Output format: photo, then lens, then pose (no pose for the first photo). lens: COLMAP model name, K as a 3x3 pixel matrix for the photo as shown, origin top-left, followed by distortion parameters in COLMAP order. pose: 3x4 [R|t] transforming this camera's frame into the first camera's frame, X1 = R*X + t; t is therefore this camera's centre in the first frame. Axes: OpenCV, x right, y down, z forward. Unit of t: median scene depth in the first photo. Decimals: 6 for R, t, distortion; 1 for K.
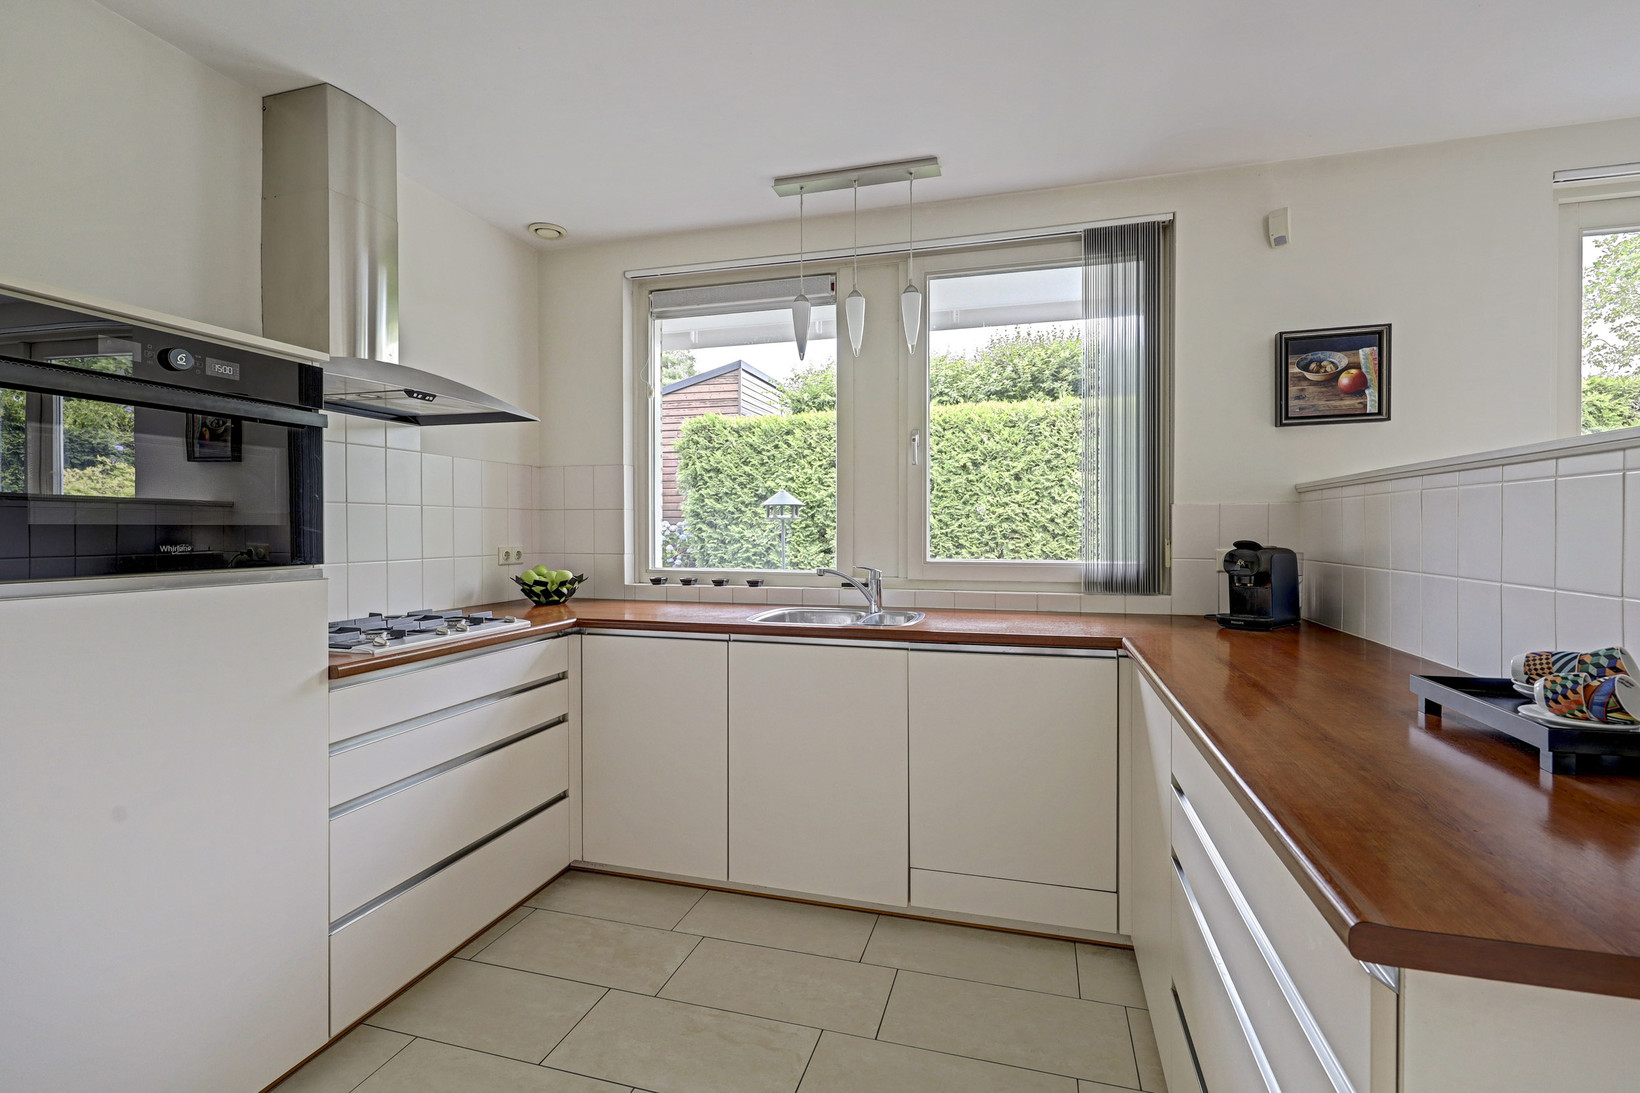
lens RADIAL K [[719.1, 0, 827.8], [0, 719.1, 532.4], [0, 0, 1]] dist [-0.000320, 0.000065]
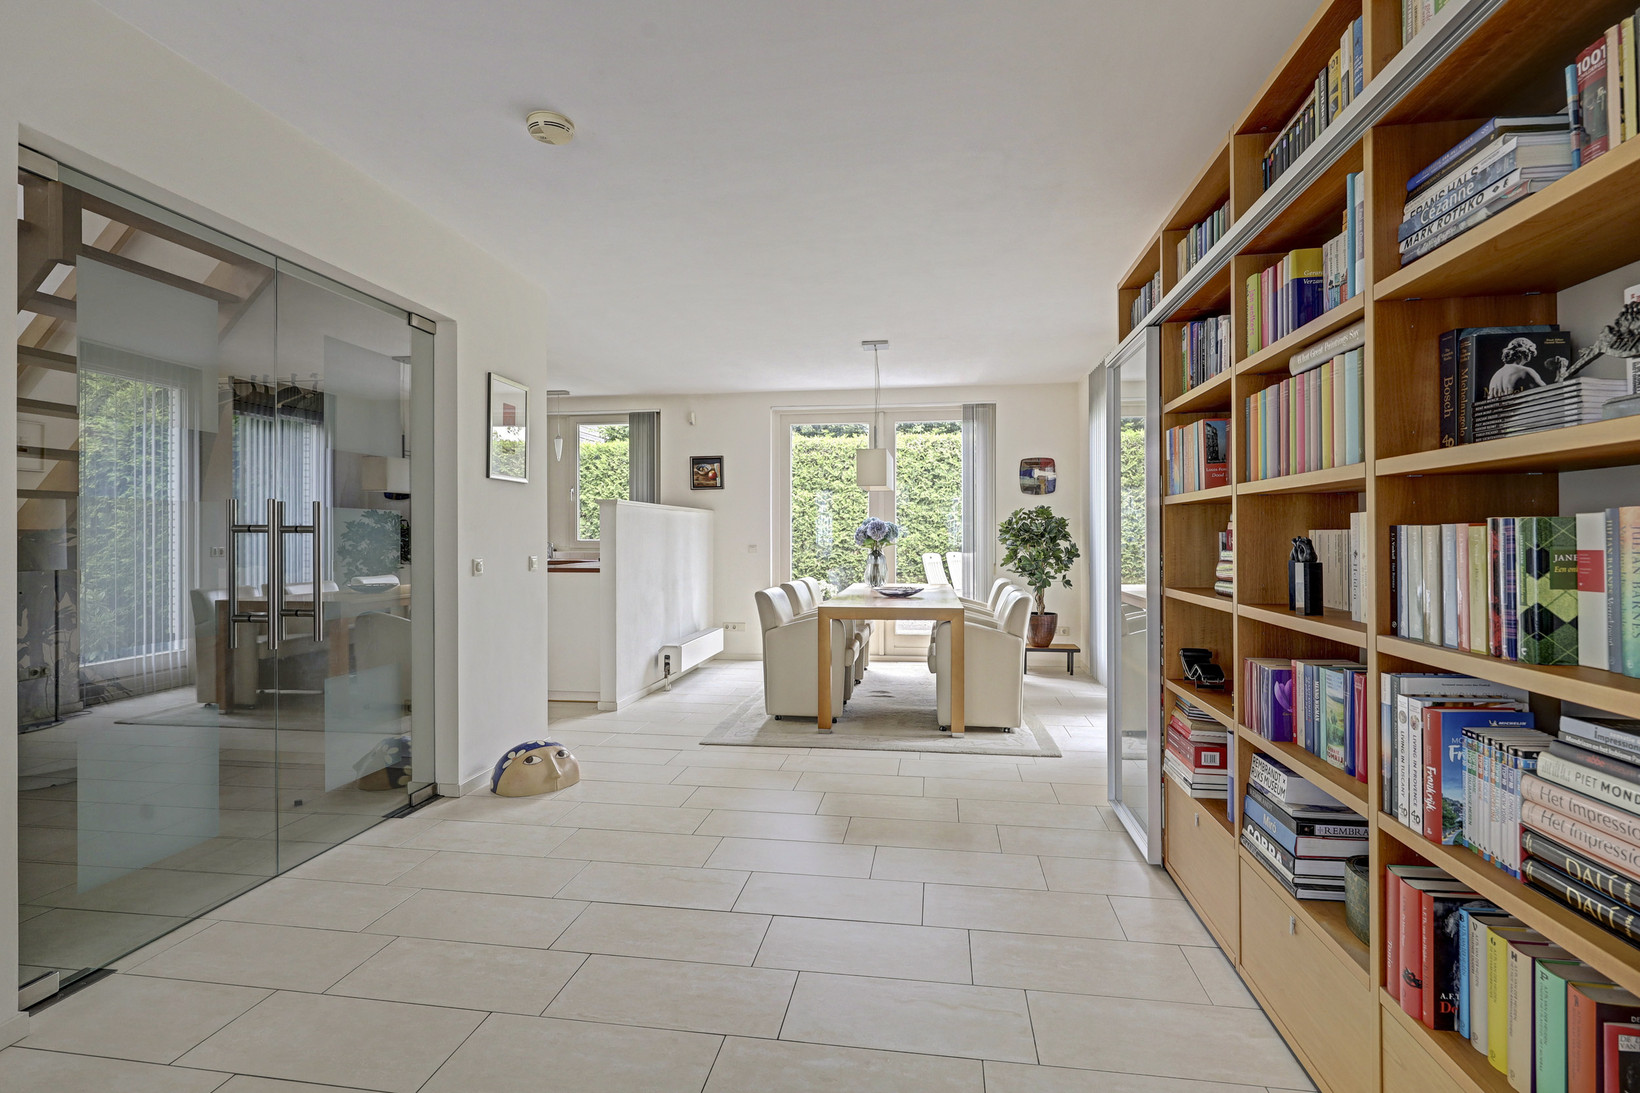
lens RADIAL K [[808.0, 0, 789.9], [0, 808.0, 538.8], [0, 0, 1]] dist [-0.000744, -0.000385]
pose [[0.995605, -0.001142, 0.093649, 0.731990], [0.001264, 0.999998, -0.001250, 0.046146], [-0.093647, 0.001363, 0.995605, -2.193112]]
